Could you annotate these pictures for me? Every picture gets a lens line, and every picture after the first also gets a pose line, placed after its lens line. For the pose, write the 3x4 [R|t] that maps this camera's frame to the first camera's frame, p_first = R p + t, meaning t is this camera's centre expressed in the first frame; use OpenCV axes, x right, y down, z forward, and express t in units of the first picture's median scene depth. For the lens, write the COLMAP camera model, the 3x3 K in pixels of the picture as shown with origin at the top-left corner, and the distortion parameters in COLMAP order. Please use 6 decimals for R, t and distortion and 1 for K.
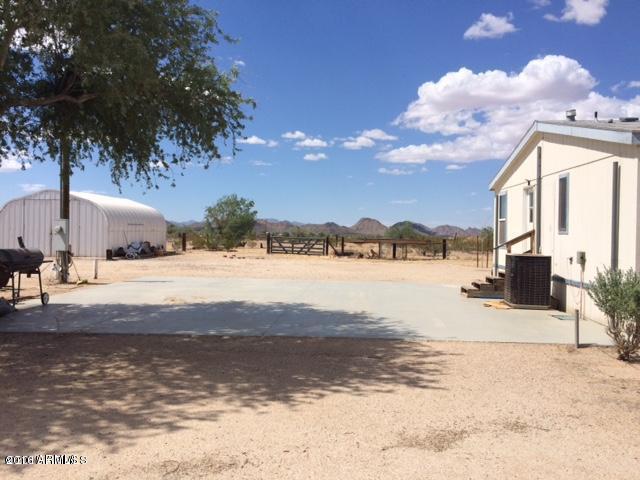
lens RADIAL K [[539.1, 0, 320.0], [0, 539.1, 240.0], [0, 0, 1]] dist [0.004649, -0.002762]
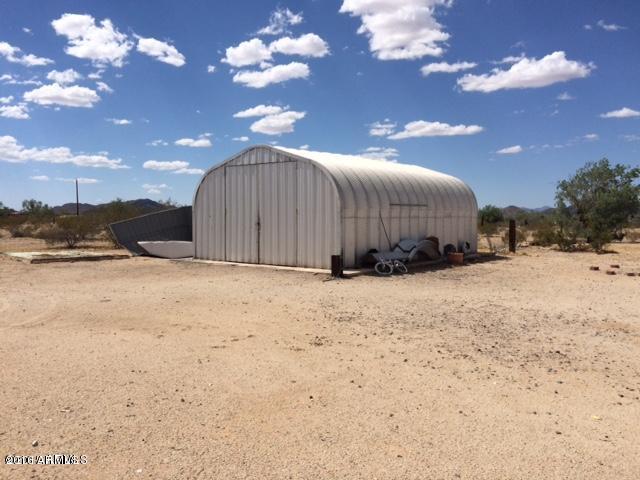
lens RADIAL K [[541.9, 0, 320.0], [0, 541.9, 240.0], [0, 0, 1]] dist [0.089083, -0.137198]
pose [[0.811933, 0.011358, -0.583640, -0.086973], [0.001993, 0.999751, 0.022229, -0.005618], [0.583747, -0.019212, 0.811708, 0.448637]]
